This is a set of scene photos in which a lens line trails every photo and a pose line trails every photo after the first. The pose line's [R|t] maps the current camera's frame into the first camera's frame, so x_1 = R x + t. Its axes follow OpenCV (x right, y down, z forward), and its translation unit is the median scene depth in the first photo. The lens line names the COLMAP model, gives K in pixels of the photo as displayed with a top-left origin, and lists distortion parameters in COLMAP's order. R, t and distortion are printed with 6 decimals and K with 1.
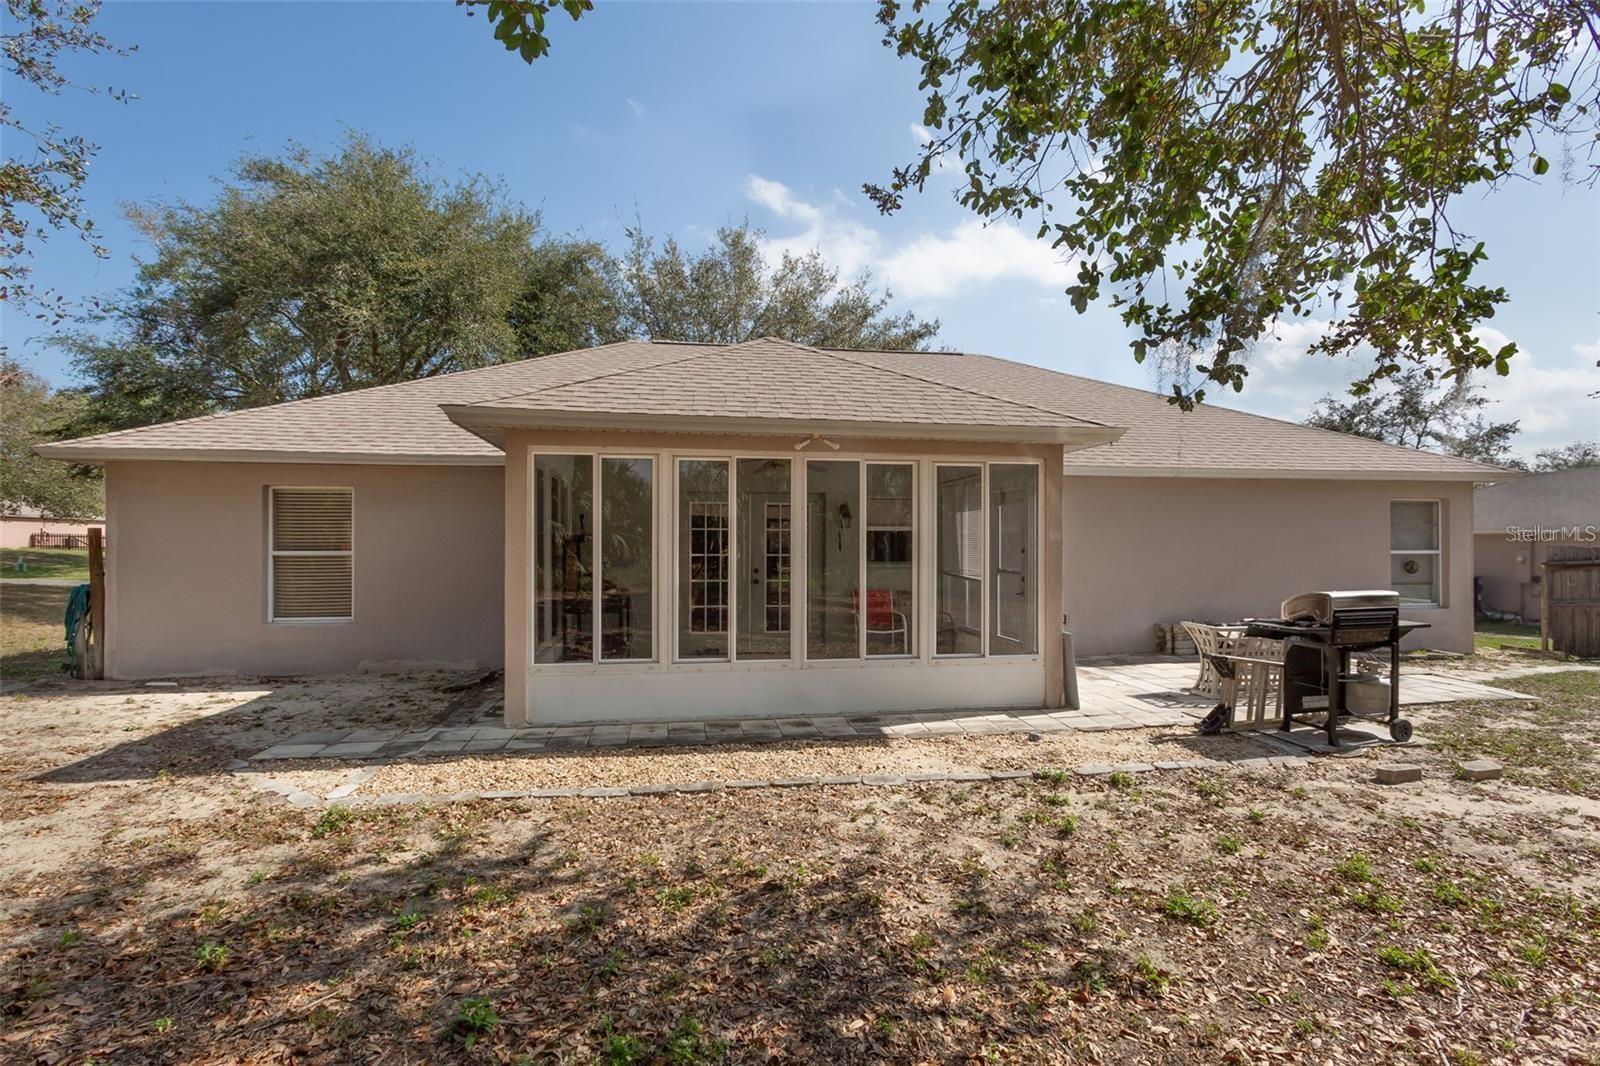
lens RADIAL K [[777.4, 0, 800.0], [0, 777.4, 533.0], [0, 0, 1]] dist [0.032484, 0.000076]
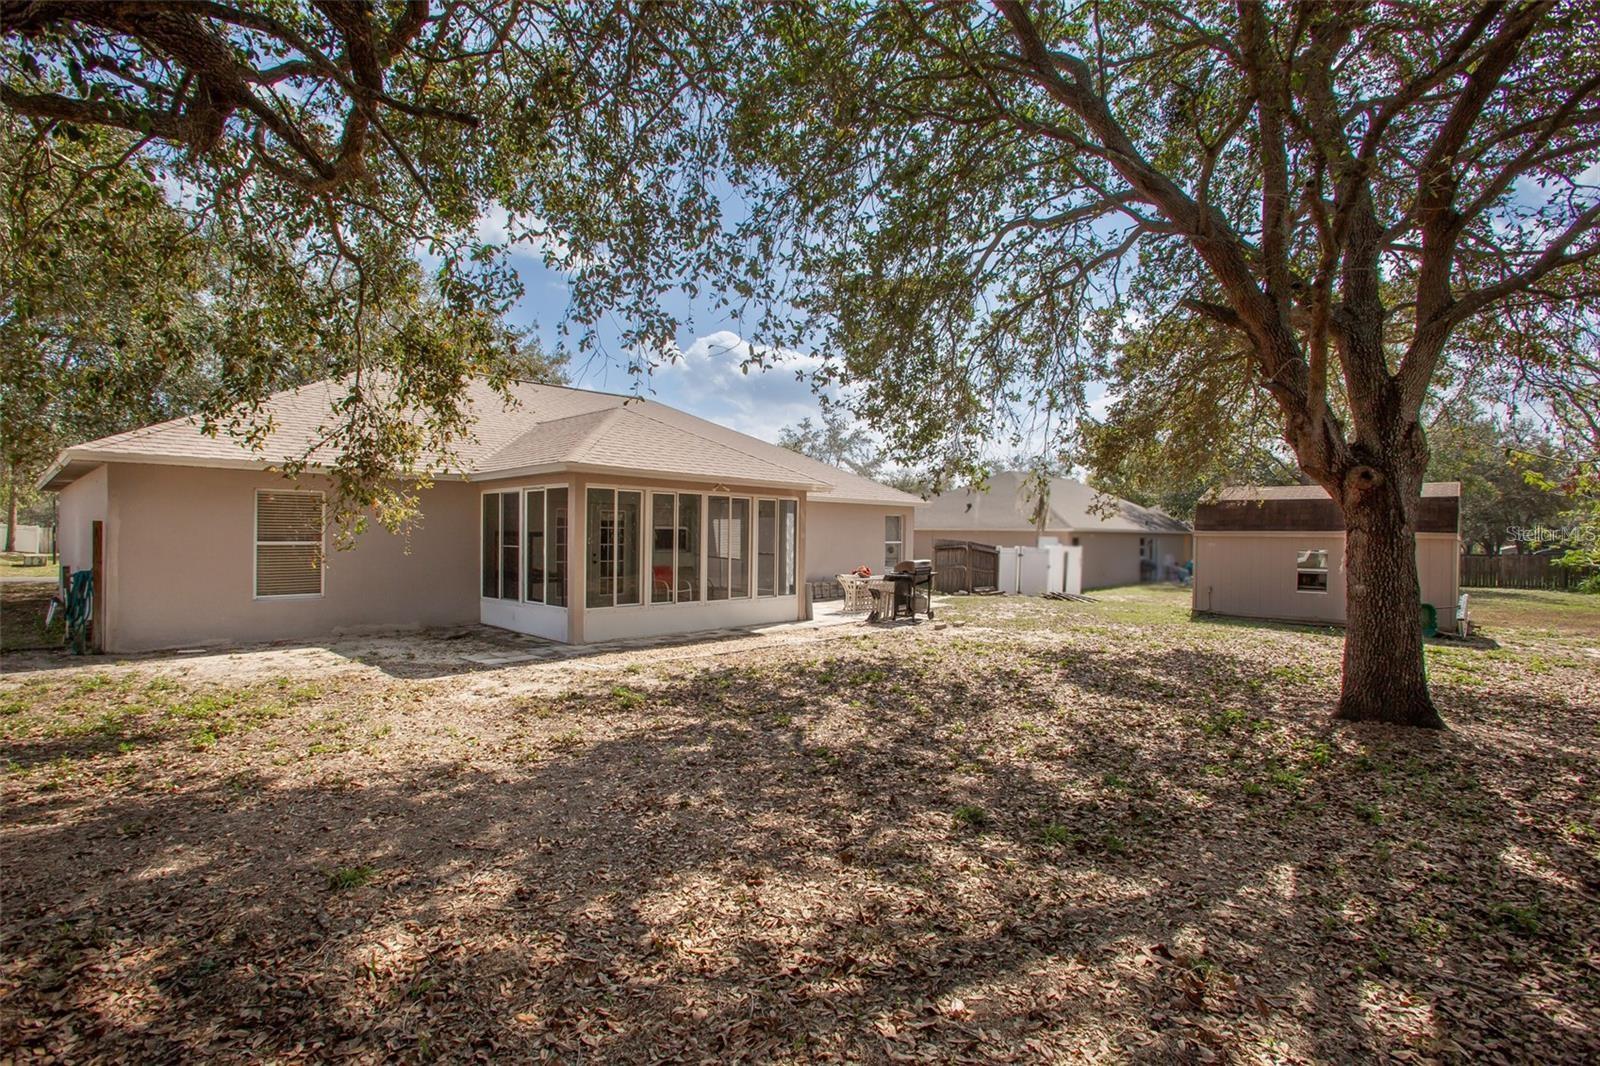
lens RADIAL K [[781.4, 0, 800.0], [0, 781.4, 533.0], [0, 0, 1]] dist [-0.000698, 0.012481]
pose [[0.796024, 0.006636, 0.605229, -0.765996], [-0.013925, 0.999876, 0.007350, -0.011753], [-0.605105, -0.014279, 0.796017, -0.497648]]
